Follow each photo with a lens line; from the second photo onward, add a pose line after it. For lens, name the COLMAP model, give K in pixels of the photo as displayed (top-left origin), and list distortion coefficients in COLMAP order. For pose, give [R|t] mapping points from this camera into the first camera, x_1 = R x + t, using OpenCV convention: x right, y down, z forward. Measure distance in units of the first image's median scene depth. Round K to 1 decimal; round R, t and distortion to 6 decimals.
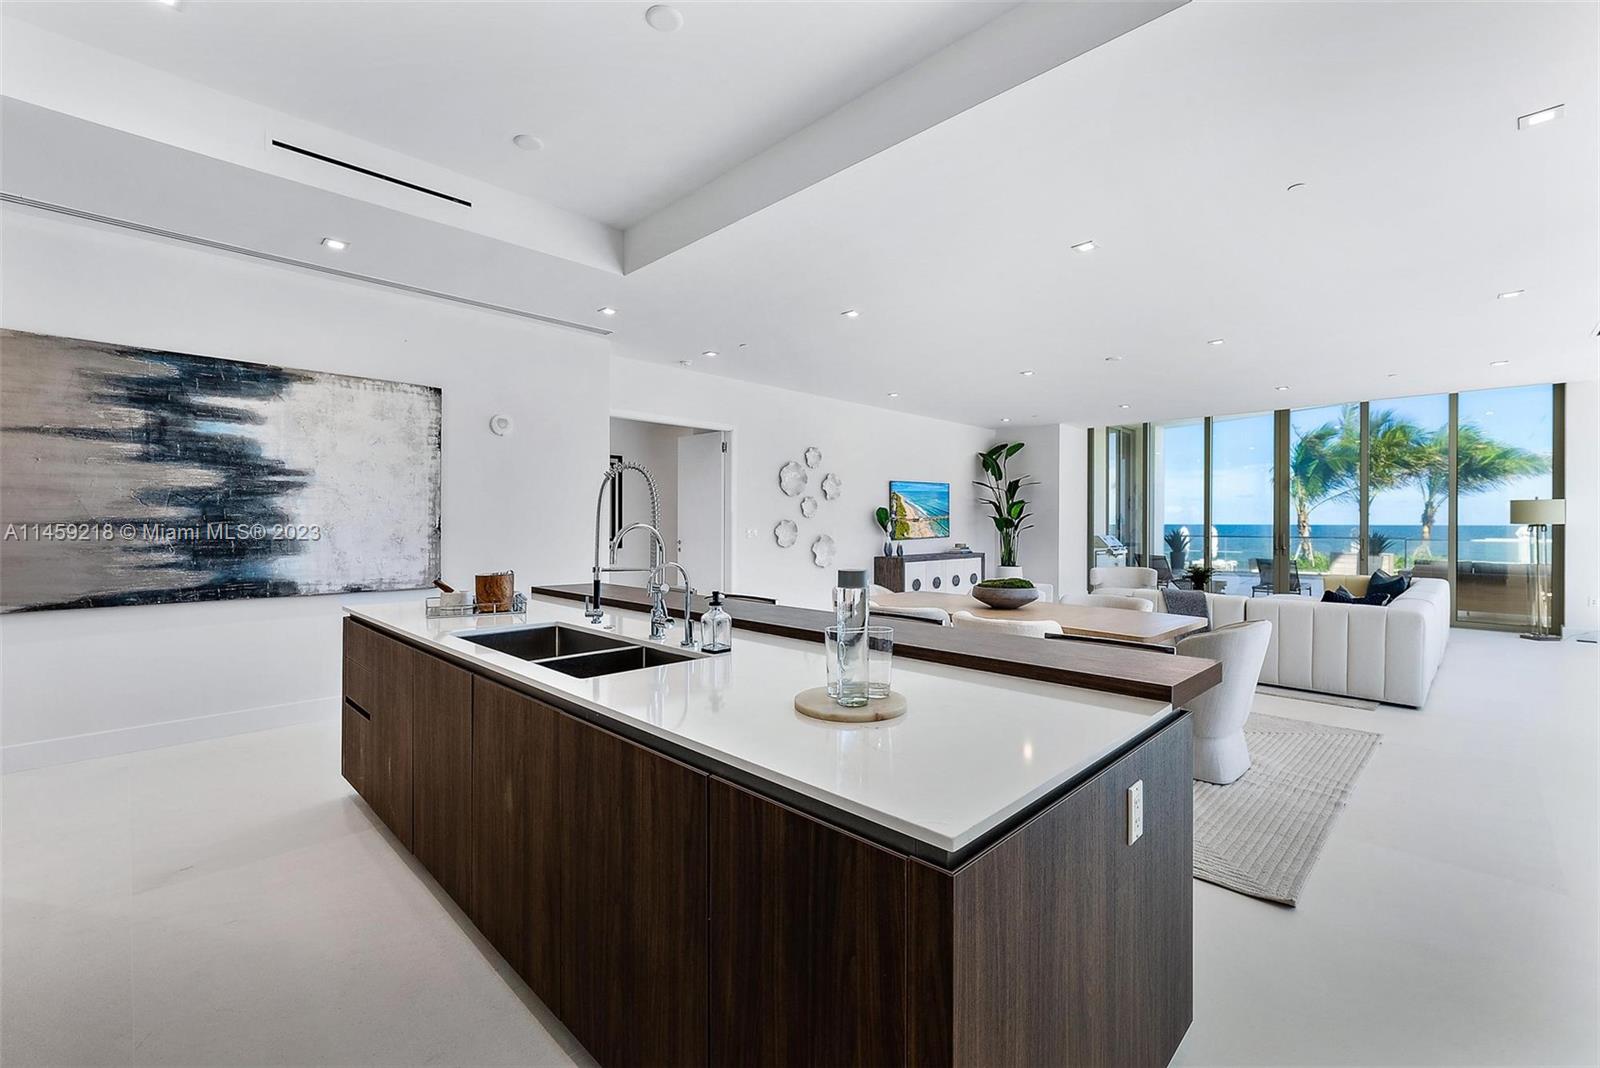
lens RADIAL K [[679.4, 0, 812.1], [0, 679.4, 531.9], [0, 0, 1]] dist [0.001250, -0.000004]
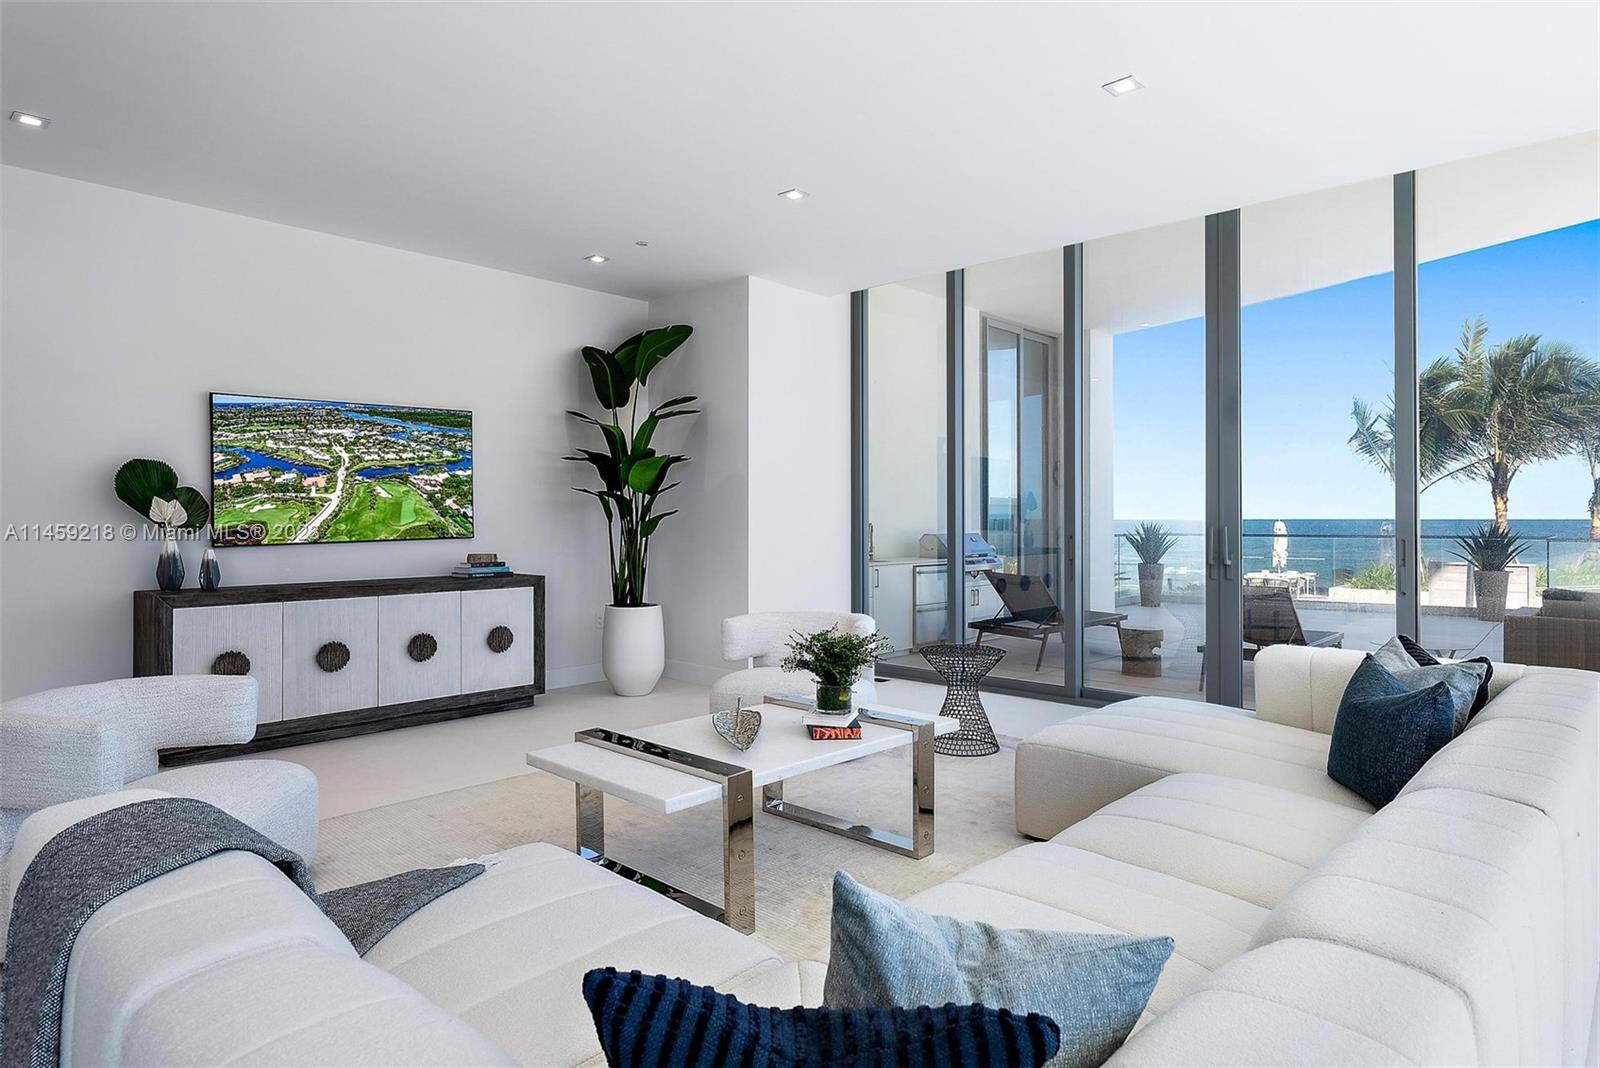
lens RADIAL K [[910.3, 0, 786.2], [0, 910.3, 521.4], [0, 0, 1]] dist [-0.013614, 0.000194]
pose [[0.999995, -0.003075, -0.000515, 0.982746], [0.003069, 0.999932, -0.011286, 0.010143], [0.000549, 0.011284, 0.999936, 1.067046]]
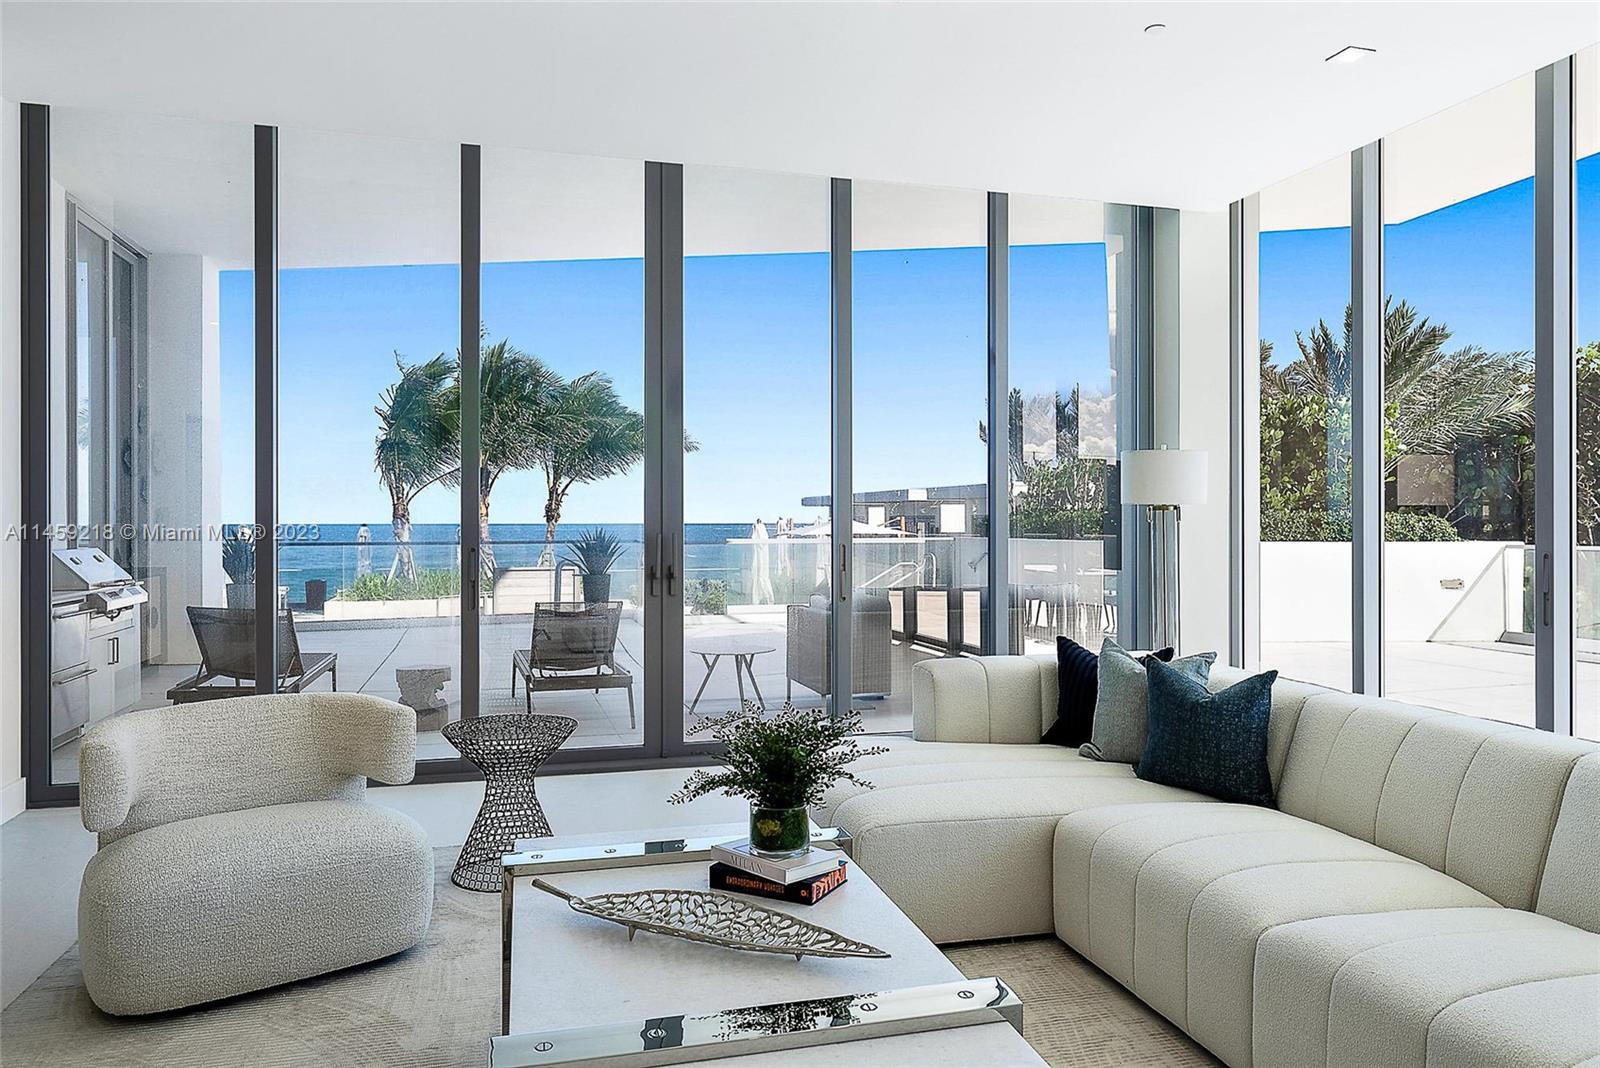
lens RADIAL K [[1070.1, 0, 809.6], [0, 1070.1, 526.8], [0, 0, 1]] dist [-0.015221, 0.000650]
pose [[0.494587, -0.005986, 0.869108, 0.585222], [0.014045, 0.999901, -0.001106, 0.001470], [-0.869015, 0.012753, 0.494622, 1.540318]]
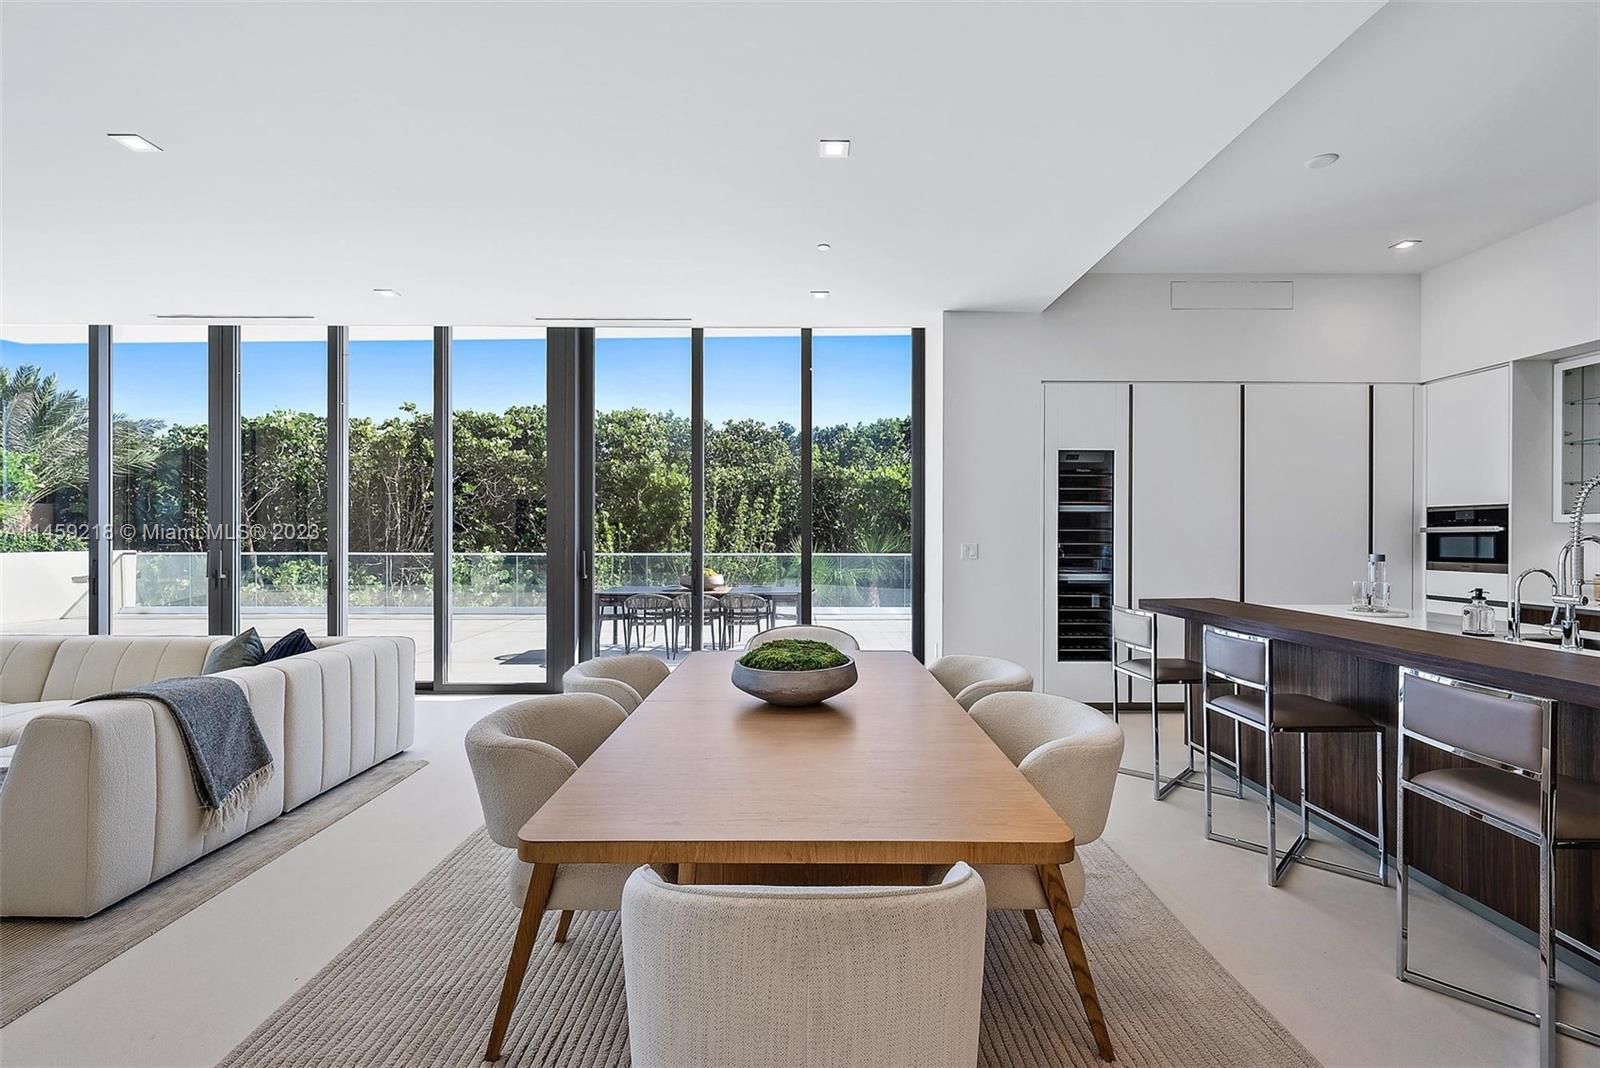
lens RADIAL K [[703.6, 0, 798.3], [0, 703.6, 534.0], [0, 0, 1]] dist [0.004677, -0.001494]
pose [[-0.706987, -0.003426, 0.707218, -0.106912], [0.006716, 0.999911, 0.011557, -0.019615], [-0.707194, 0.012920, -0.706901, 1.433235]]
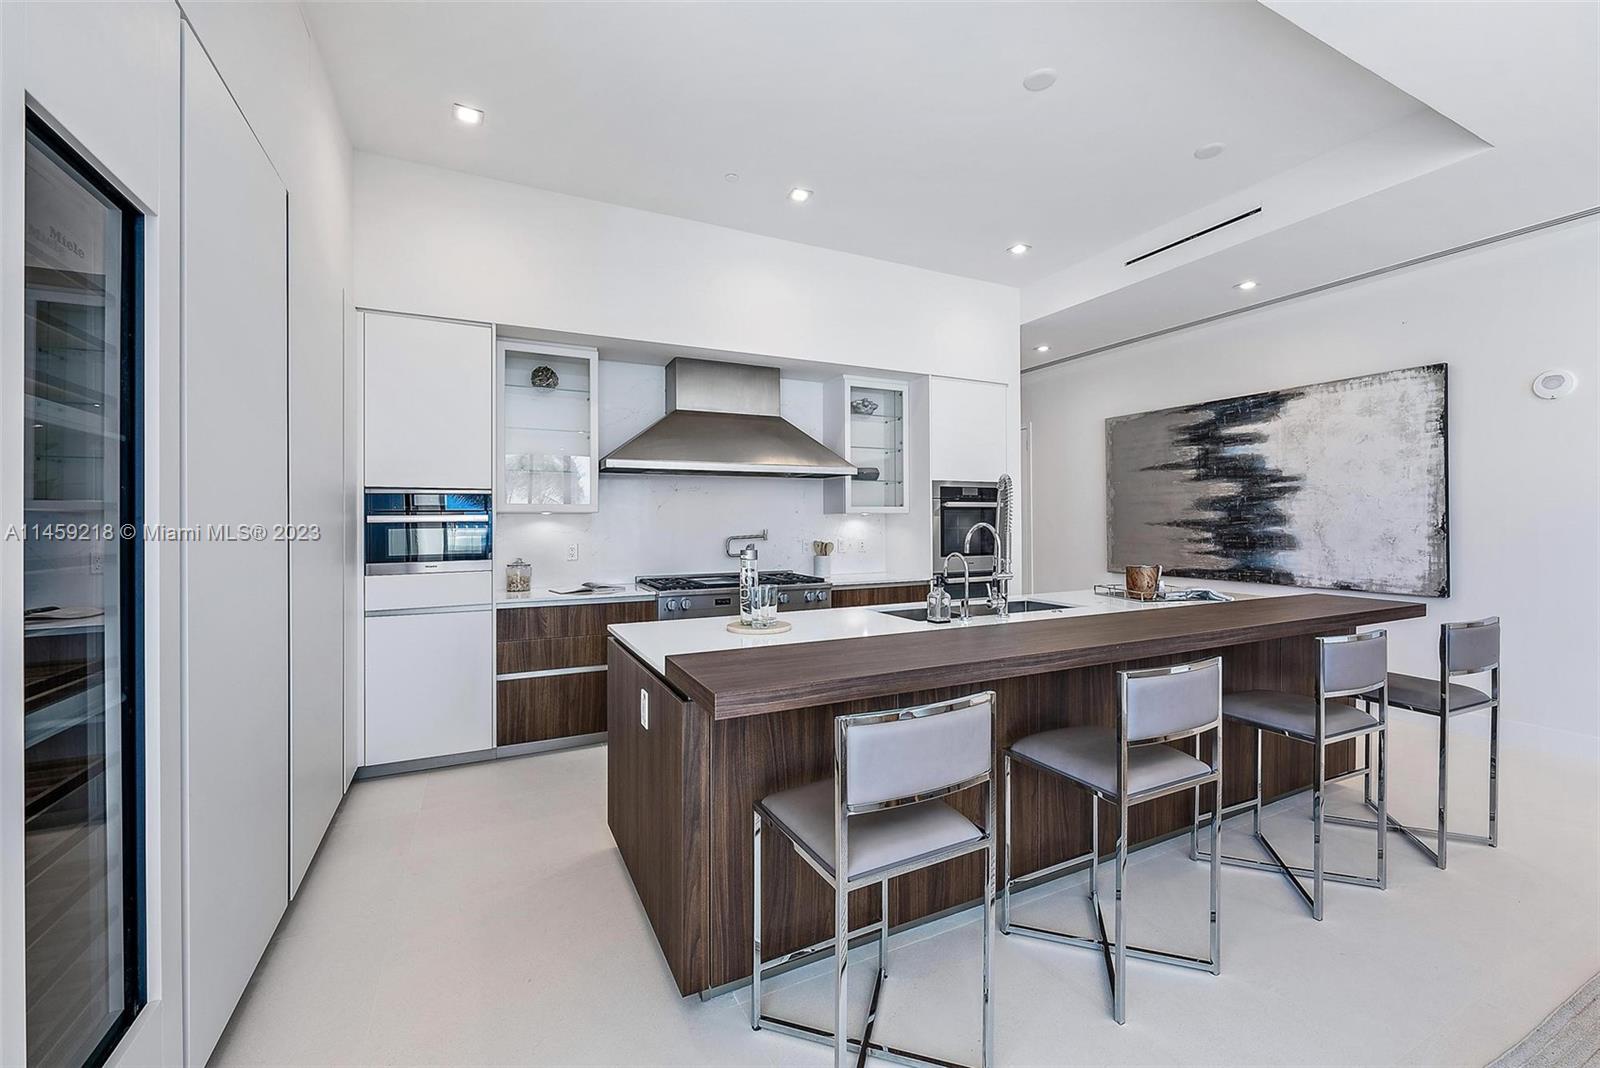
lens RADIAL K [[640.0, 0, 796.6], [0, 640.0, 527.3], [0, 0, 1]] dist [0.001338, -0.000060]
pose [[-0.331064, 0.004560, -0.943597, 0.542672], [-0.008763, 0.999930, 0.007907, -0.006054], [0.943568, 0.010887, -0.331001, 0.571939]]
